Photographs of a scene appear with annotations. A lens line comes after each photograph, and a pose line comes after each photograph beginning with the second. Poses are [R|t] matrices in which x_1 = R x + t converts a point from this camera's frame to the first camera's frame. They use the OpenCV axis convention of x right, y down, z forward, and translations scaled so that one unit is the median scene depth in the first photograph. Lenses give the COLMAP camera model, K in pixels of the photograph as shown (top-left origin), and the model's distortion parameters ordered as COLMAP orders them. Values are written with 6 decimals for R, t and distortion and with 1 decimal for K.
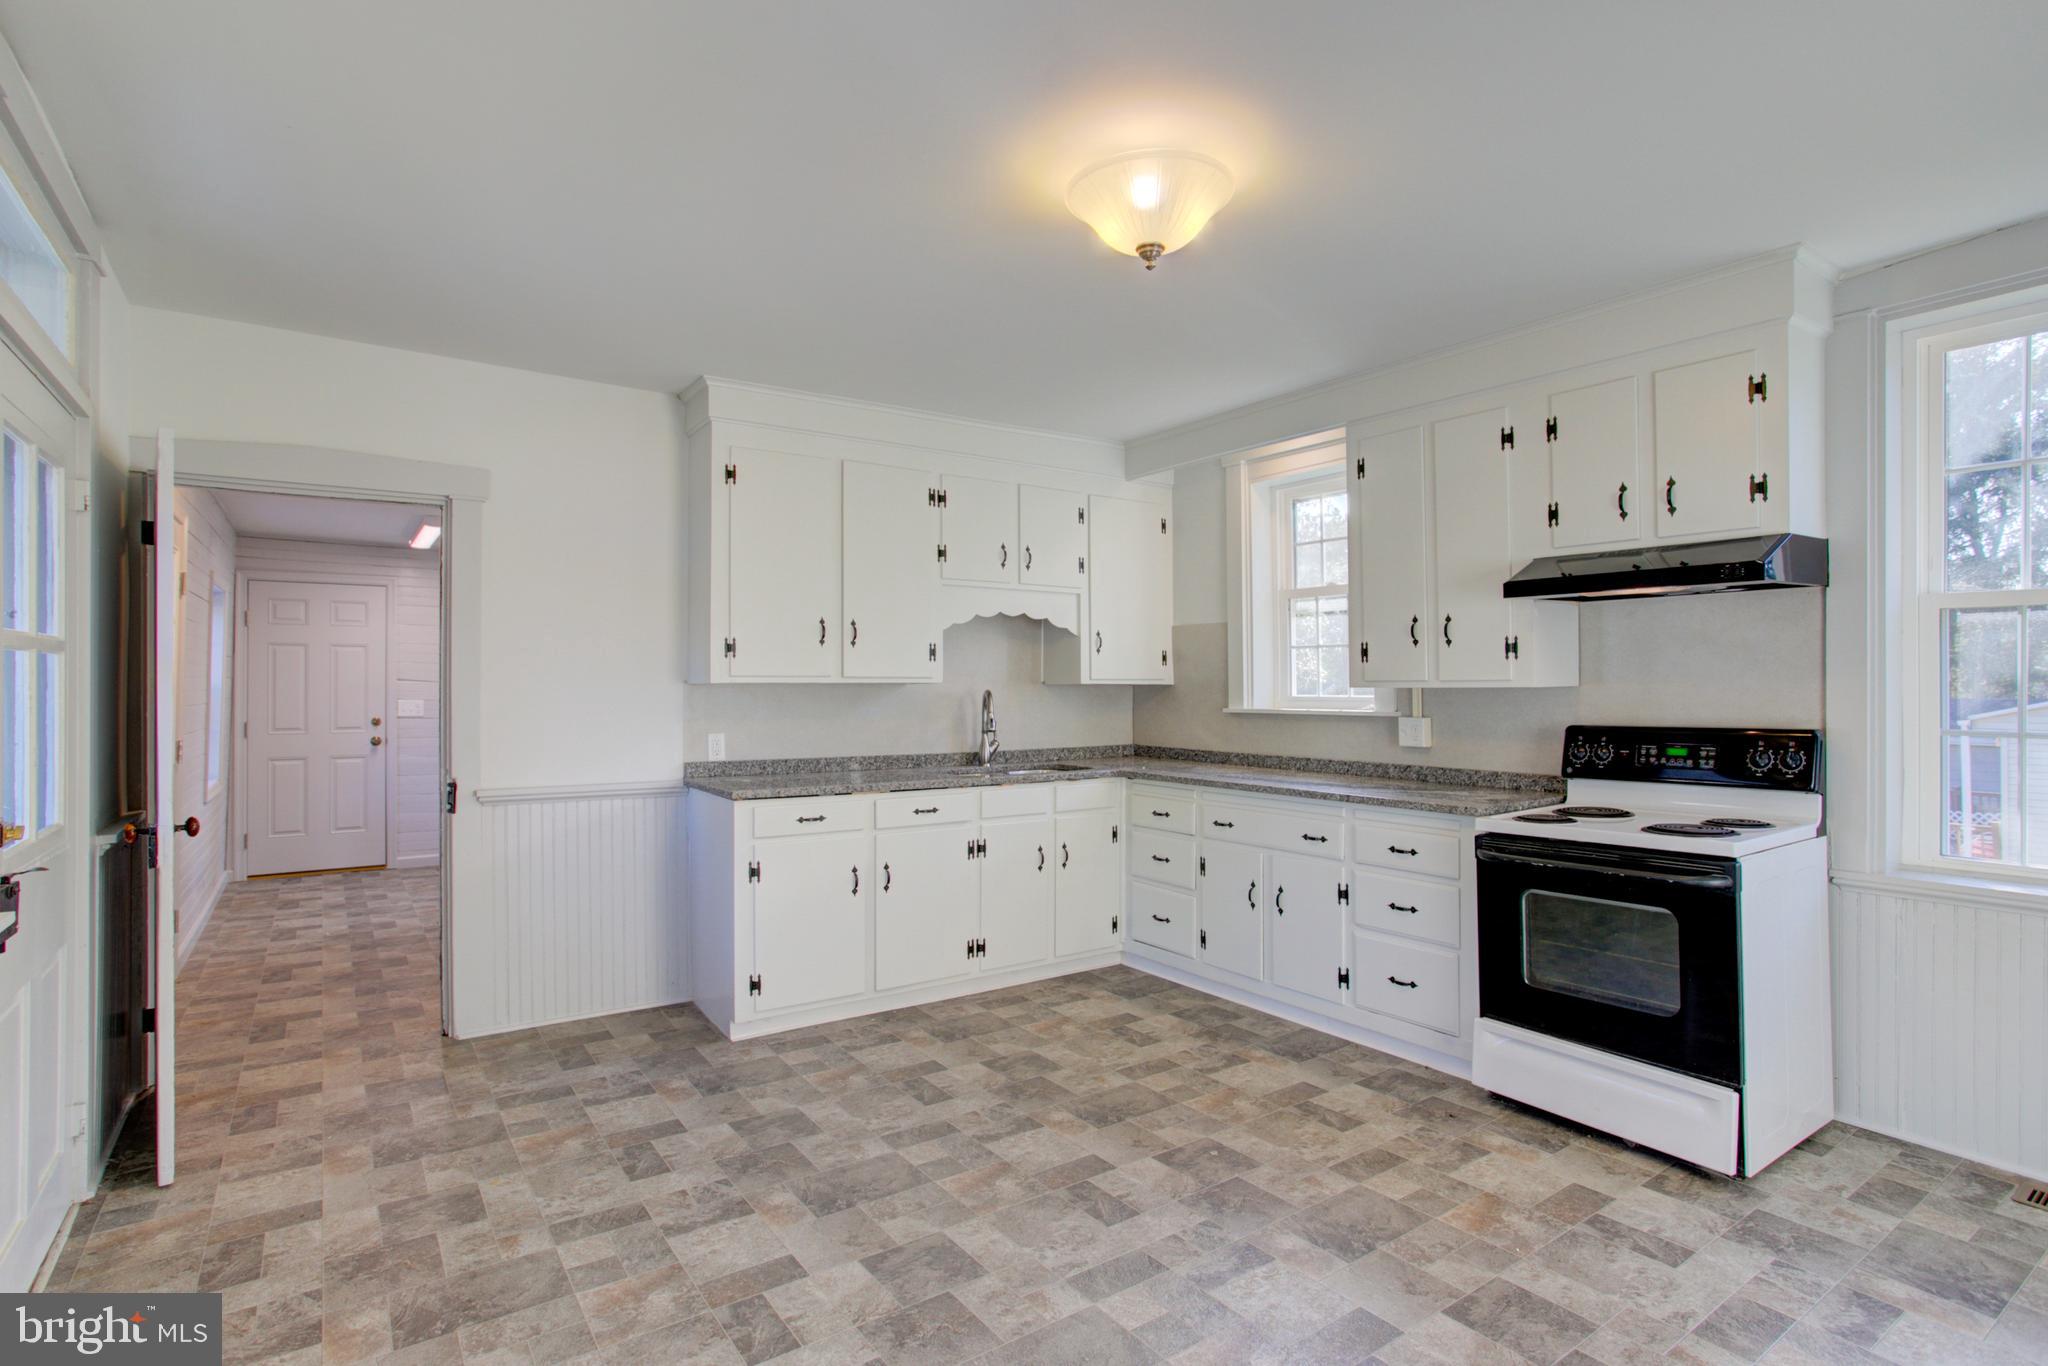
lens RADIAL K [[1019.1, 0, 1024.0], [0, 1019.1, 683.0], [0, 0, 1]] dist [0.001086, 0.000729]
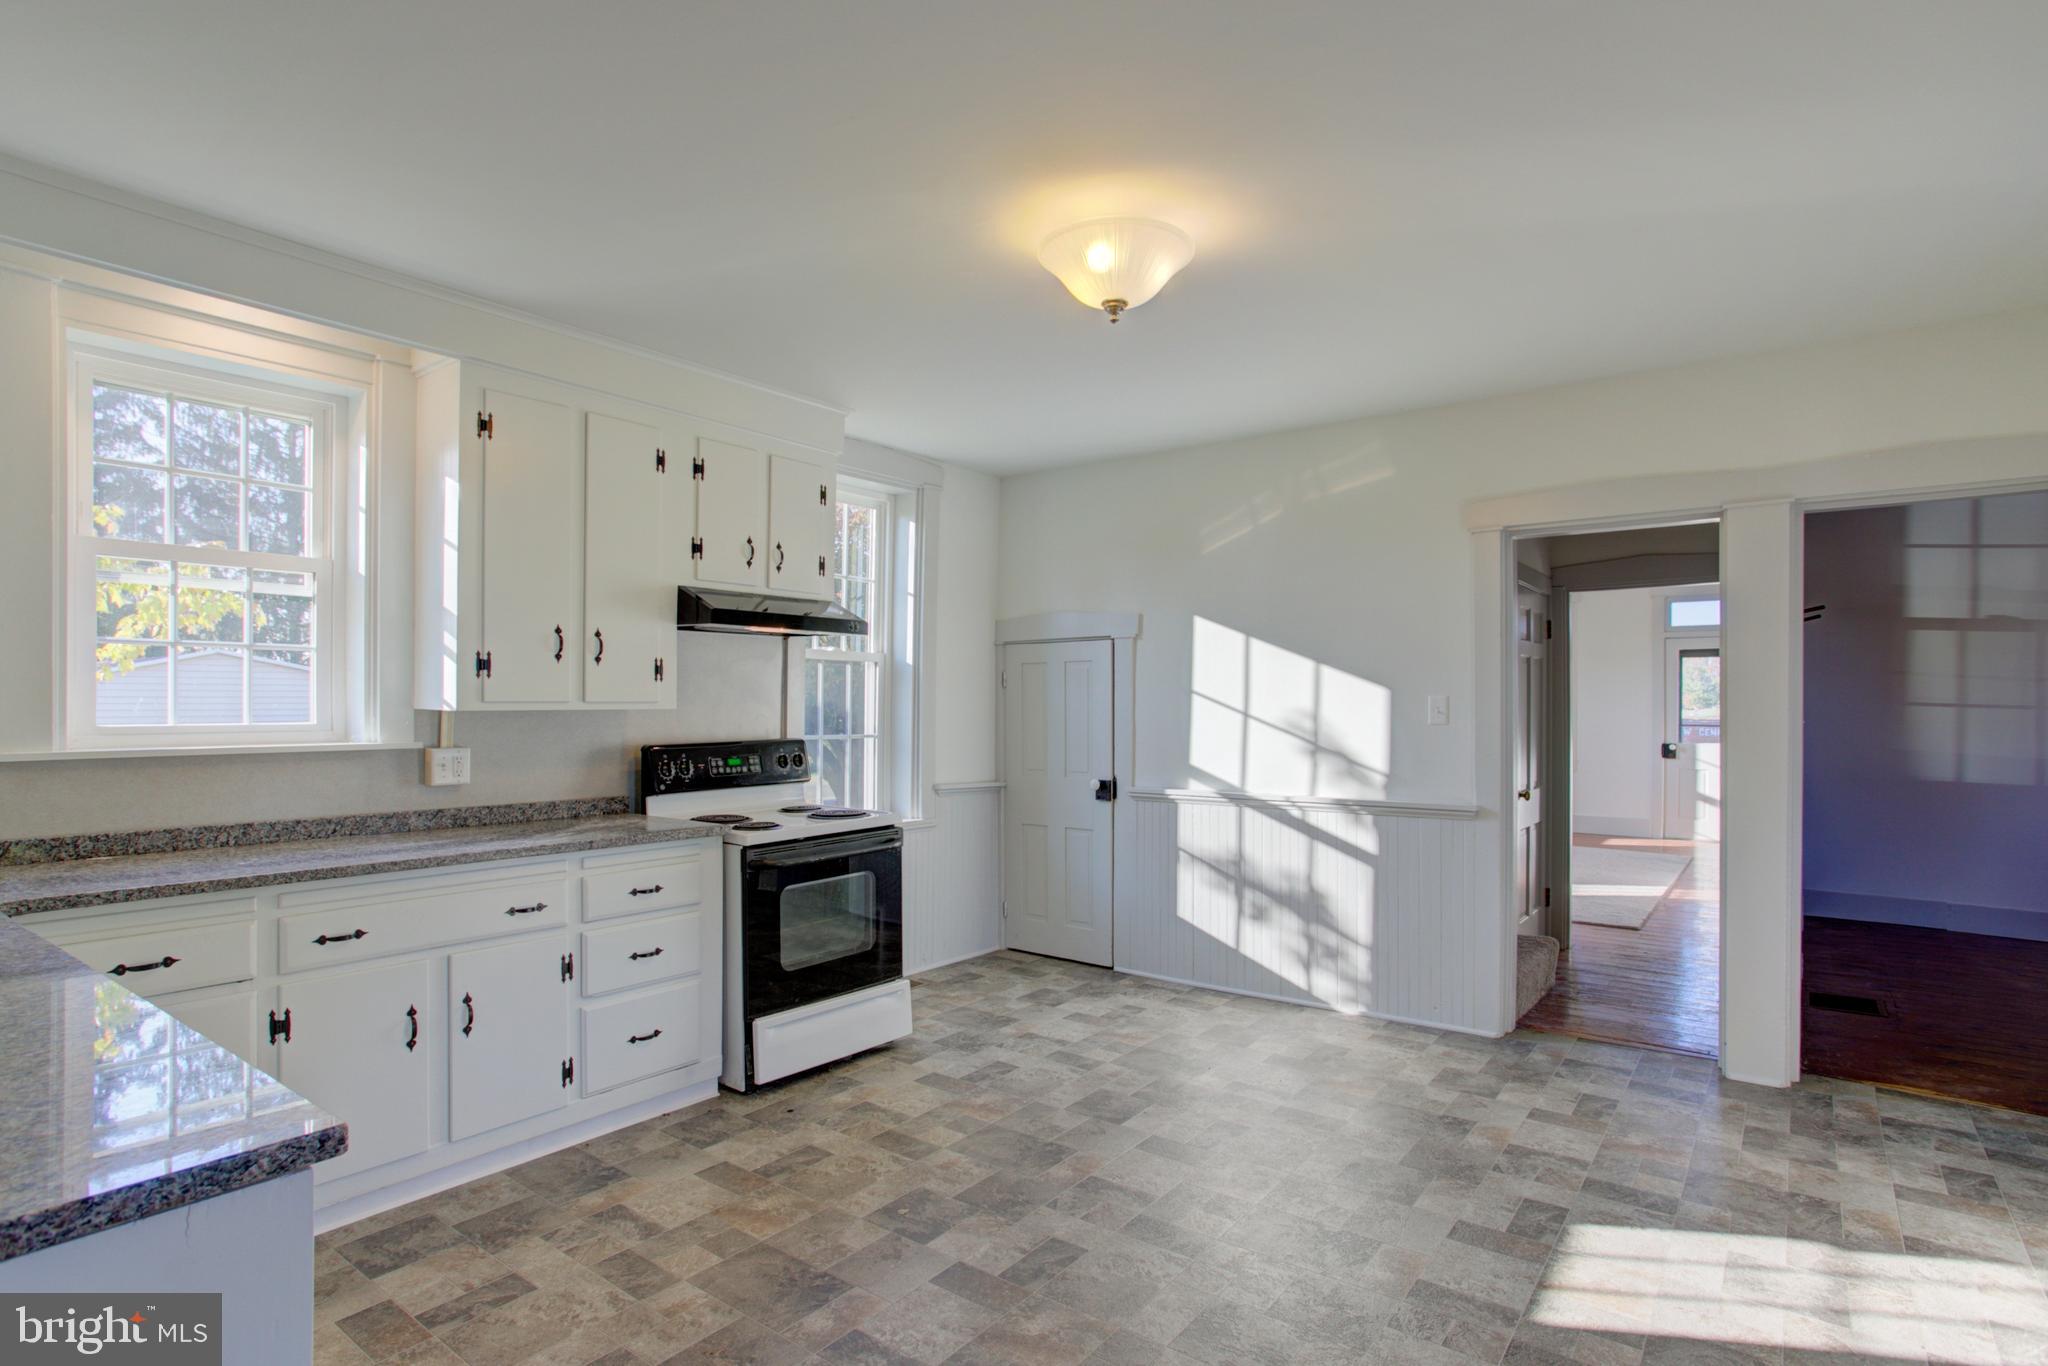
lens RADIAL K [[1060.5, 0, 1020.2], [0, 1060.5, 705.3], [0, 0, 1]] dist [-0.015532, 0.000631]
pose [[-0.295789, 0.002479, 0.955250, -0.534558], [-0.002137, 0.999992, -0.003257, 0.002610], [-0.955251, -0.003005, -0.295781, 0.828804]]
